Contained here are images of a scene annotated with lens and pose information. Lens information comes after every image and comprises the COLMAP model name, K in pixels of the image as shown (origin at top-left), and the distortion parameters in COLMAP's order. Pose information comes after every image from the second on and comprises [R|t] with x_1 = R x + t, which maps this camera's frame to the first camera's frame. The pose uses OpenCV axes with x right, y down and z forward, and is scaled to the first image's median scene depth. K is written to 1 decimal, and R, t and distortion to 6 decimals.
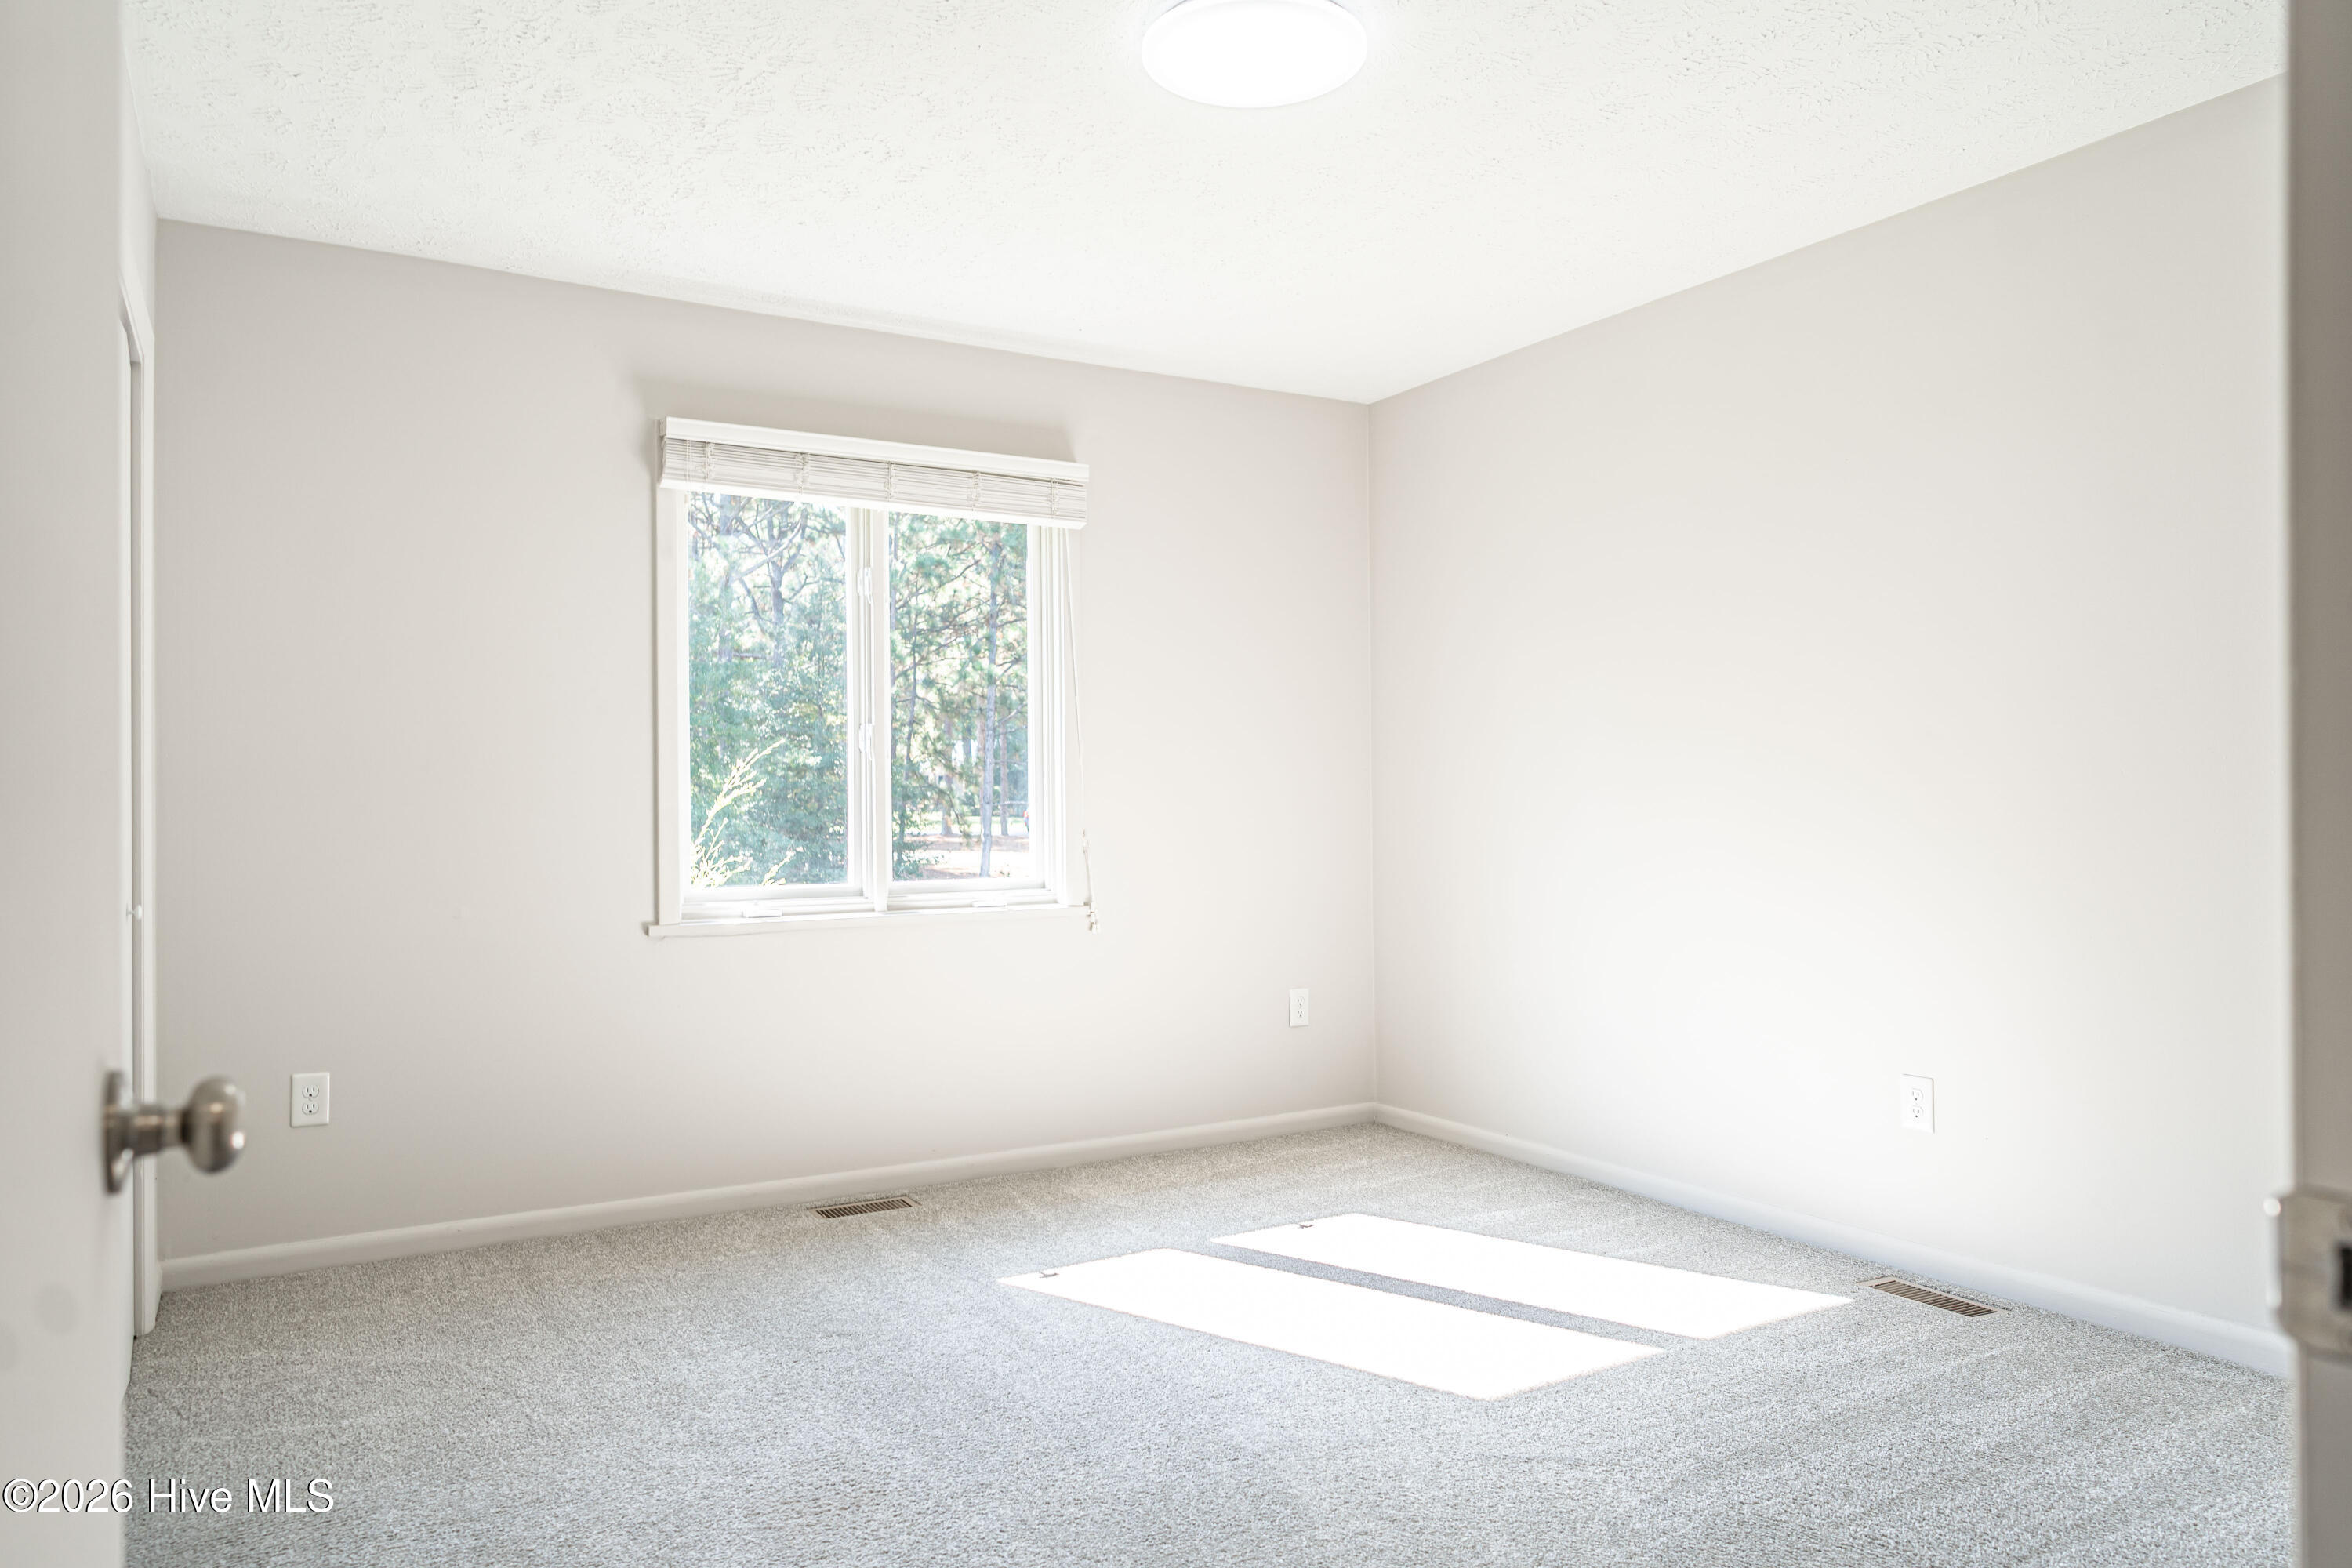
lens RADIAL K [[1583.5, 0, 1176.0], [0, 1583.5, 784.0], [0, 0, 1]] dist [-0.005408, 0.001405]
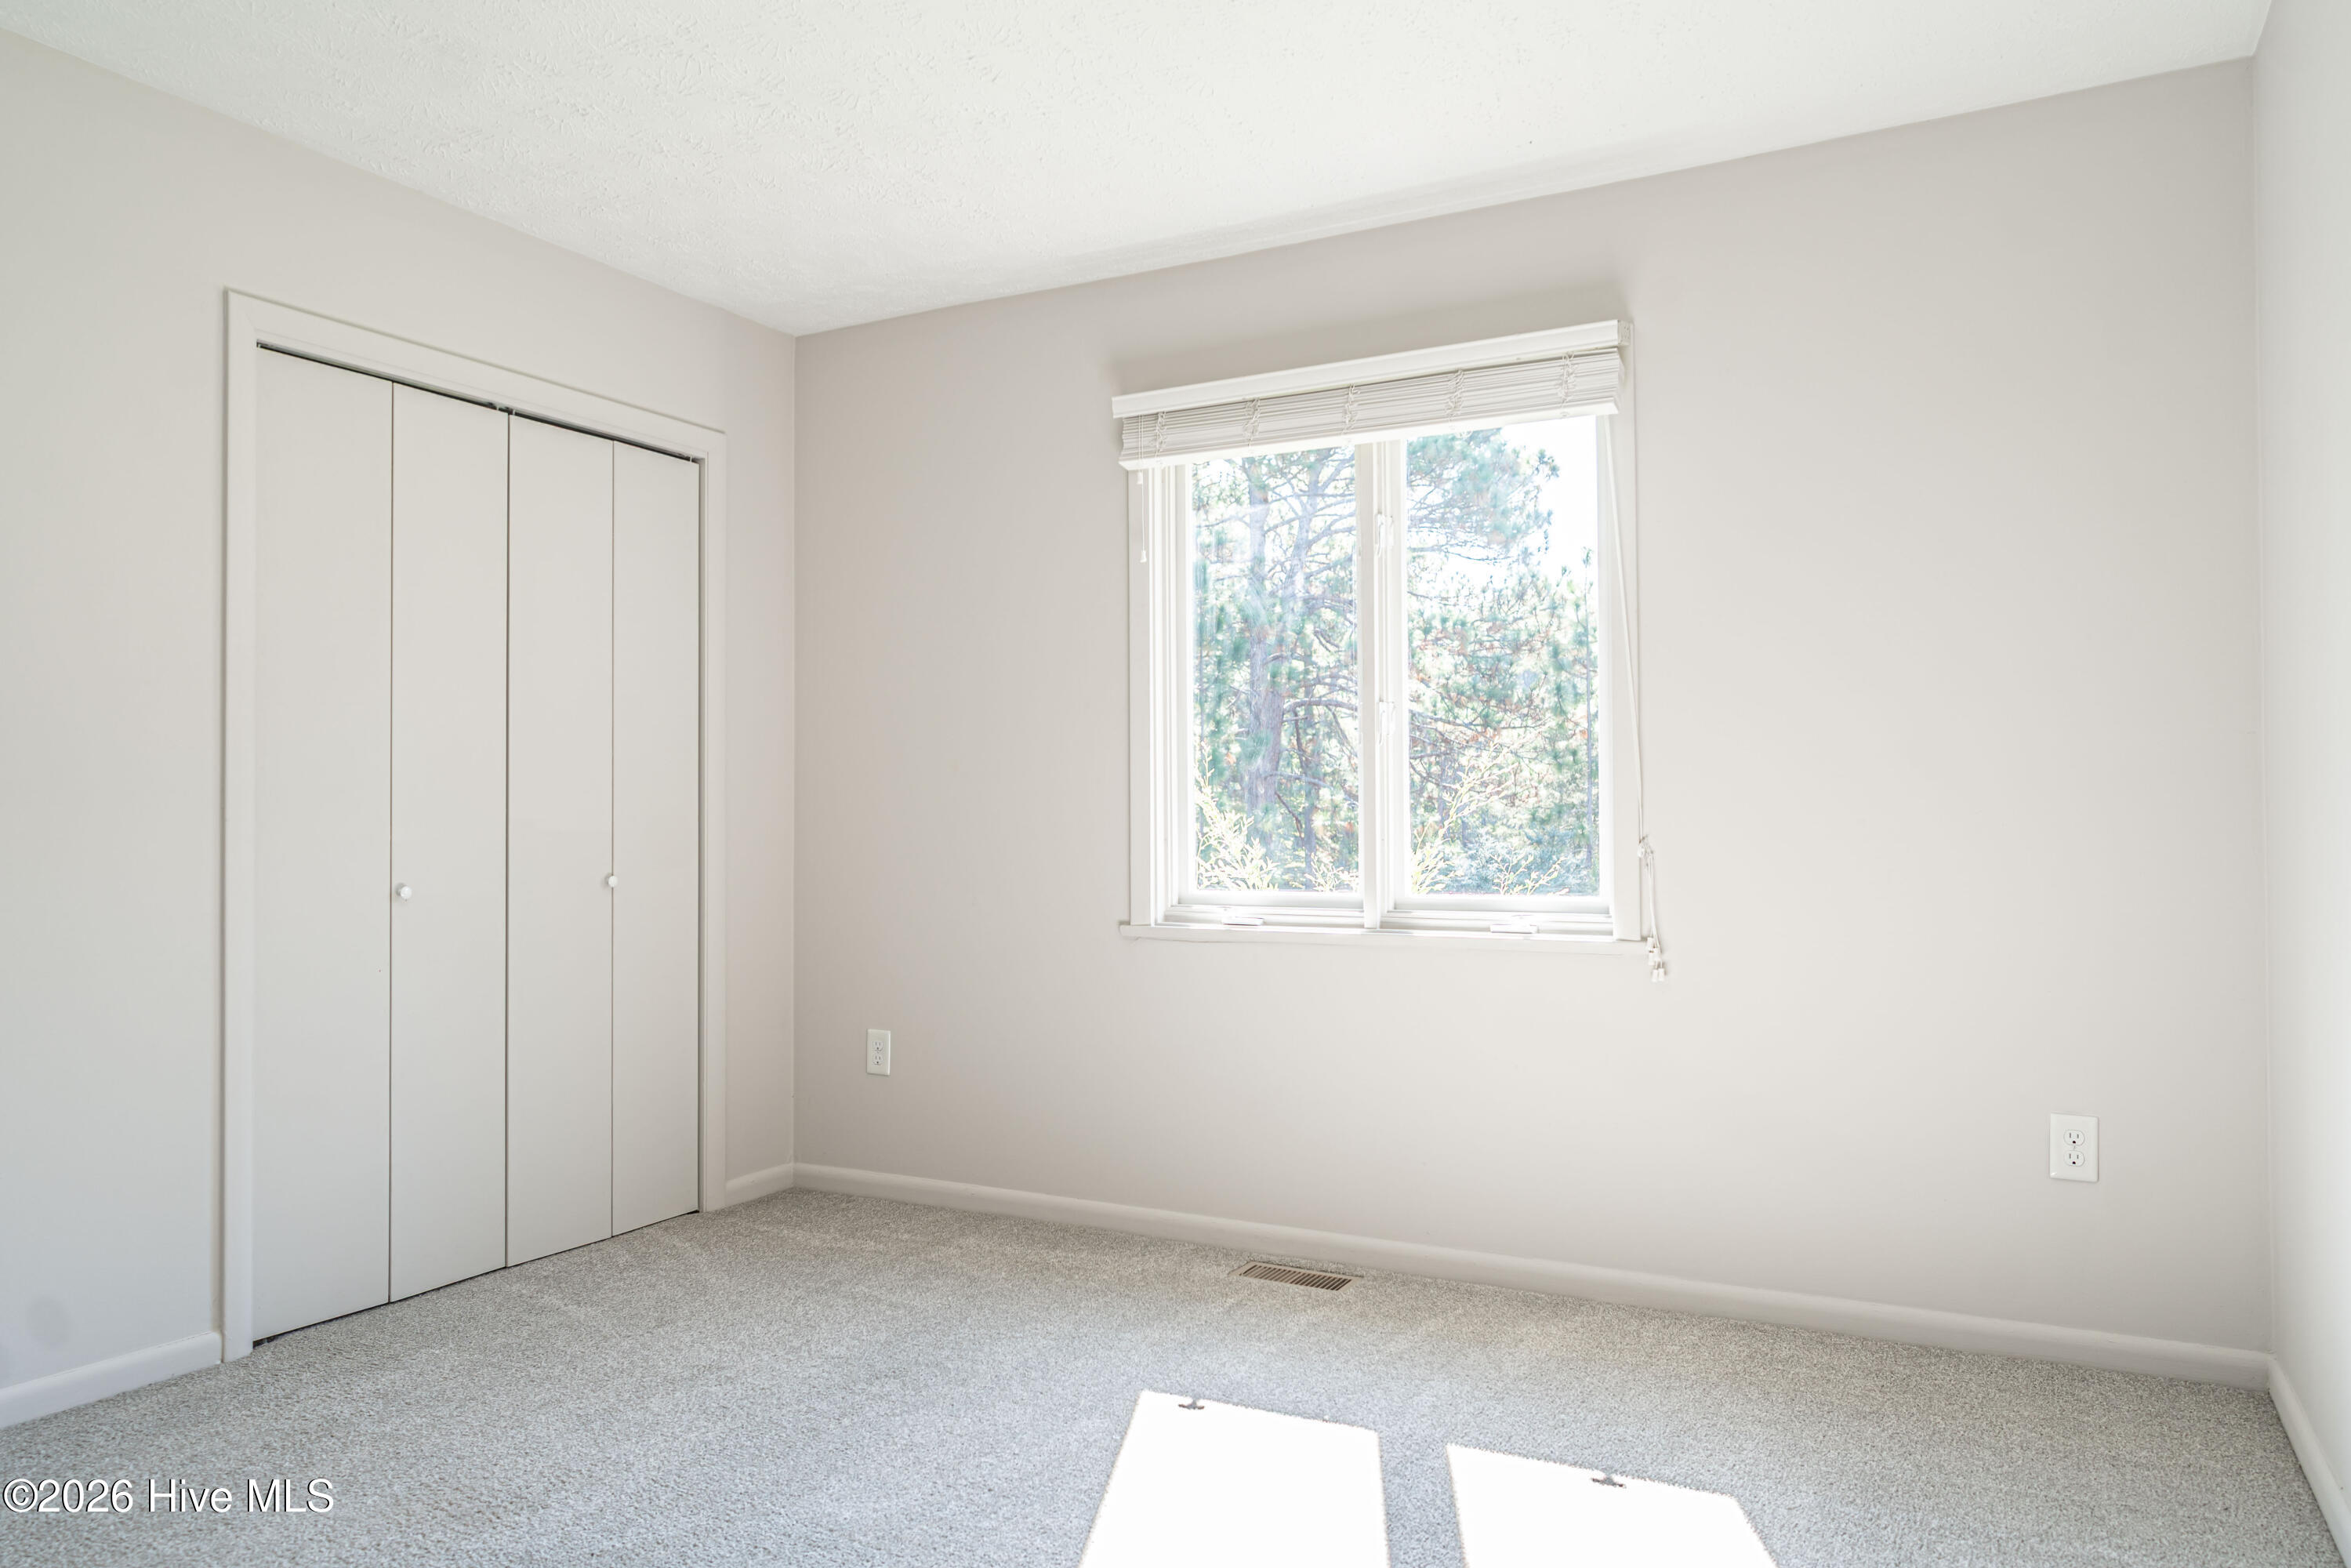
lens RADIAL K [[1582.9, 0, 1175.5], [0, 1582.9, 784.0], [0, 0, 1]] dist [-0.005408, 0.001405]
pose [[0.511055, -0.012442, -0.859458, 0.516848], [0.010127, 0.999913, -0.008454, 0.012065], [0.859489, -0.004383, 0.511136, 0.533232]]
